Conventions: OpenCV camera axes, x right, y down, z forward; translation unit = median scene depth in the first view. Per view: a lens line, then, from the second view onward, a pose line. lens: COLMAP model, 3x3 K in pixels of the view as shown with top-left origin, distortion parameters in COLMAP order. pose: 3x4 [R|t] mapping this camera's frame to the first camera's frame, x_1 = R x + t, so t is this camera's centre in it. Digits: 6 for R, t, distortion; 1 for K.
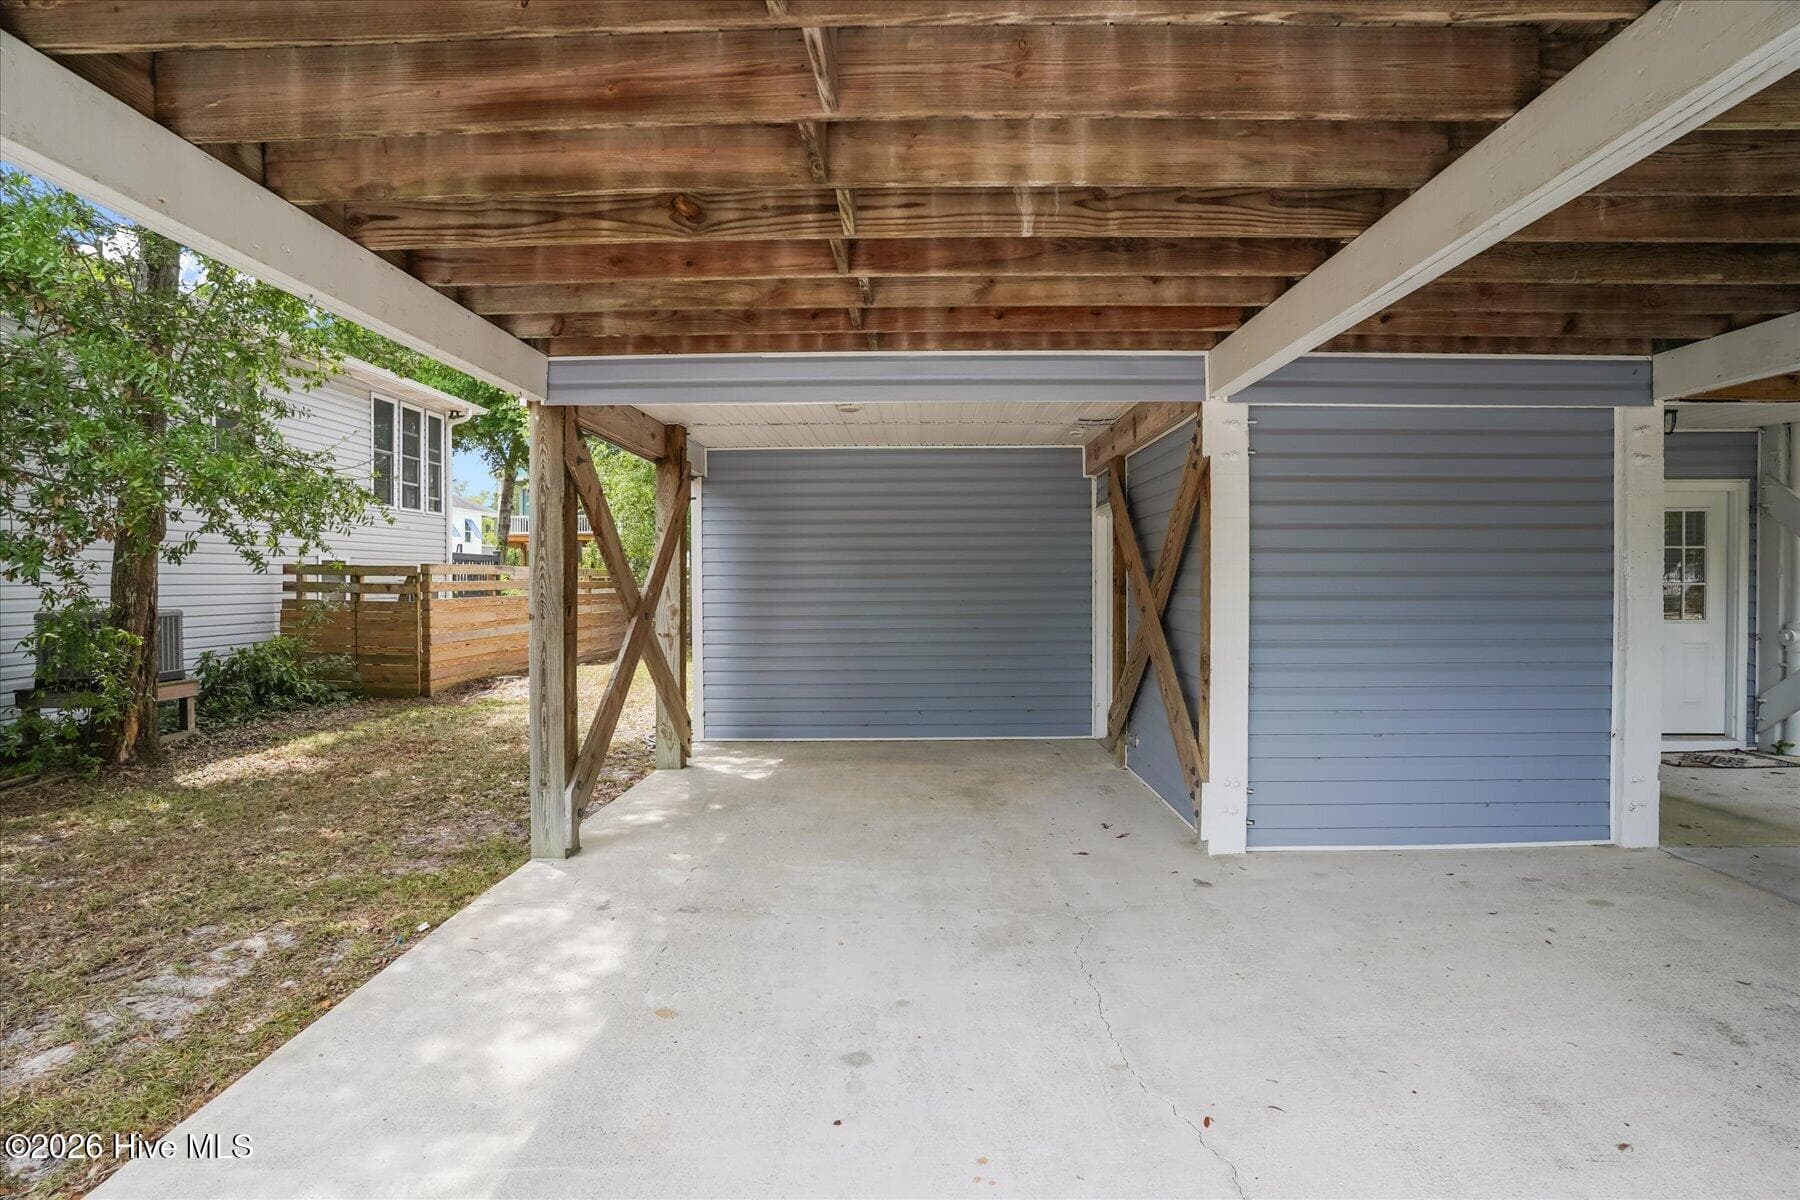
lens RADIAL K [[888.9, 0, 903.6], [0, 888.9, 593.7], [0, 0, 1]] dist [-0.032468, 0.005855]
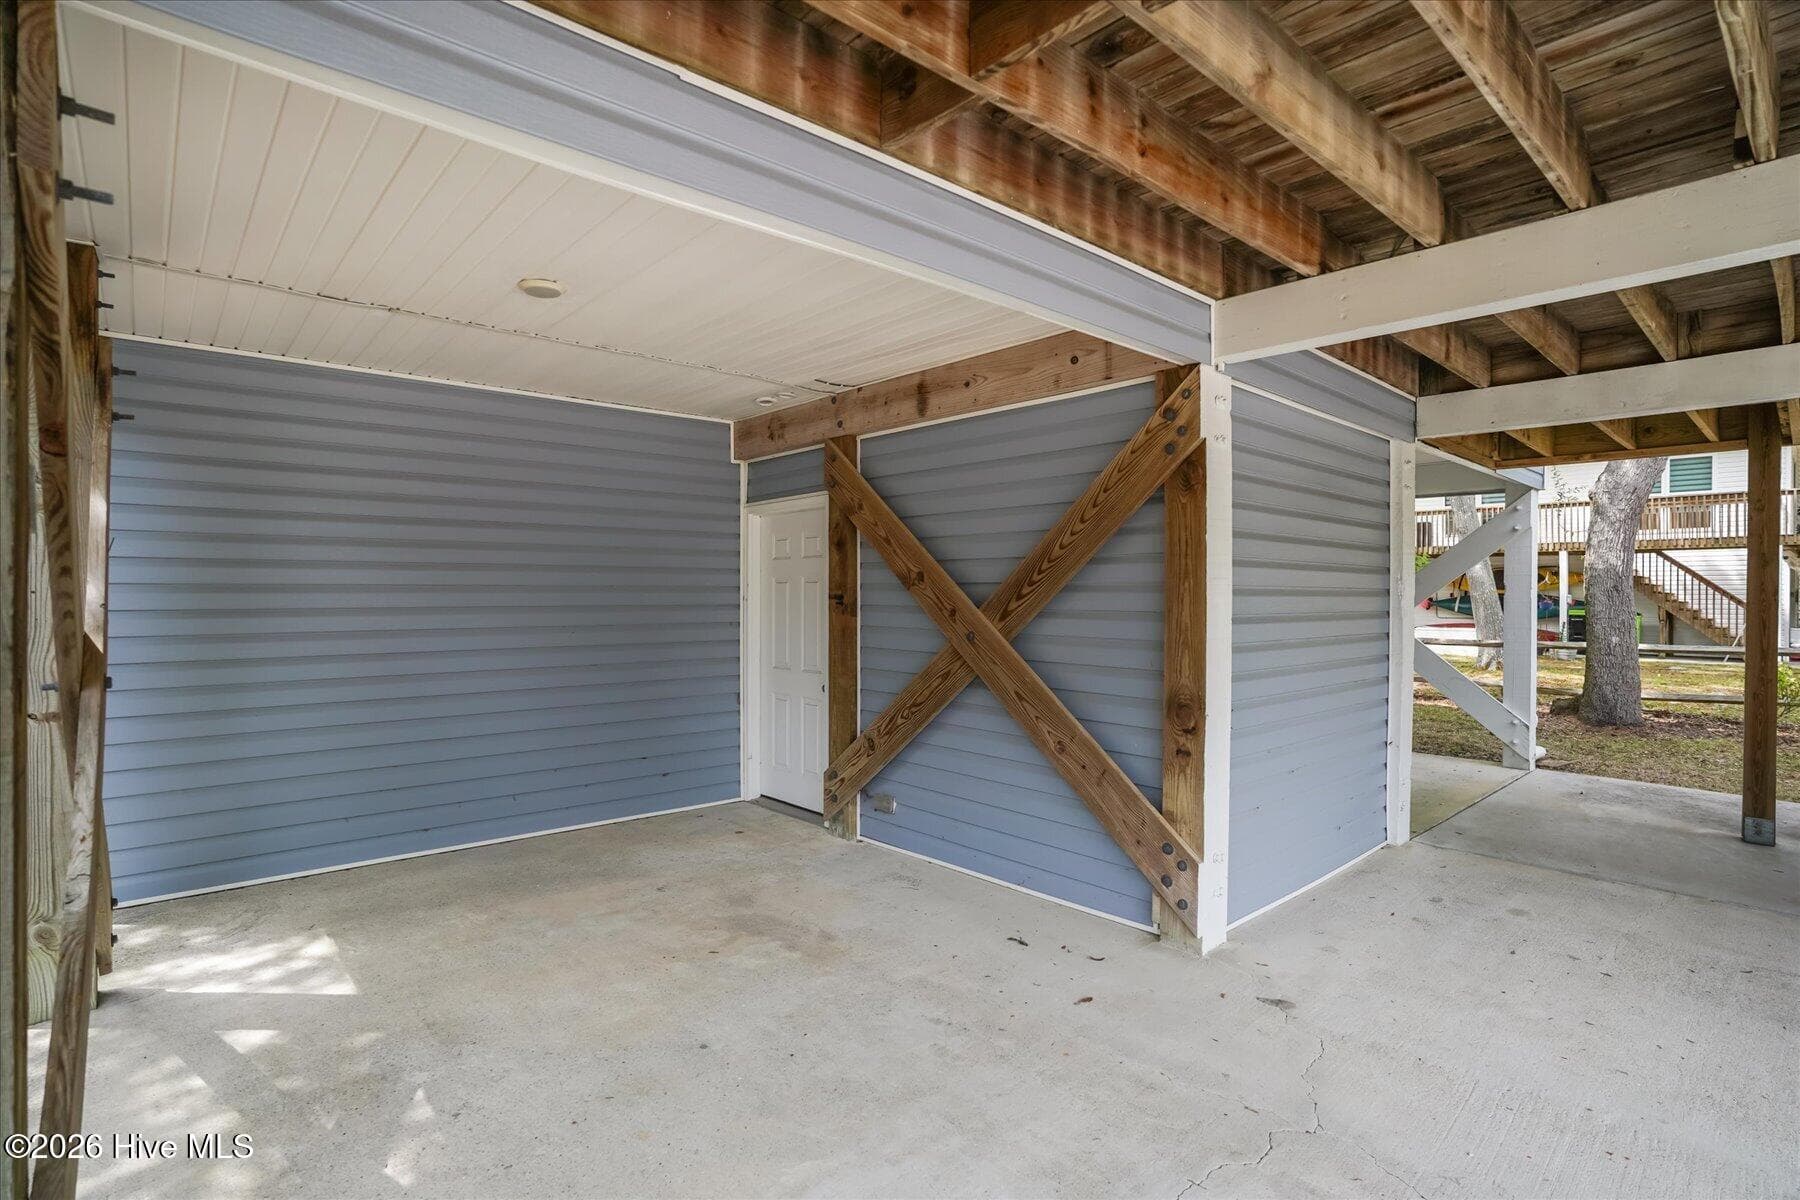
lens RADIAL K [[888.9, 0, 895.2], [0, 888.9, 600.1], [0, 0, 1]] dist [-0.032468, 0.005855]
pose [[0.743231, 0.000253, 0.669035, -0.320363], [0.004692, 0.999973, -0.005590, -0.010444], [-0.669019, 0.007294, 0.743210, 0.520089]]
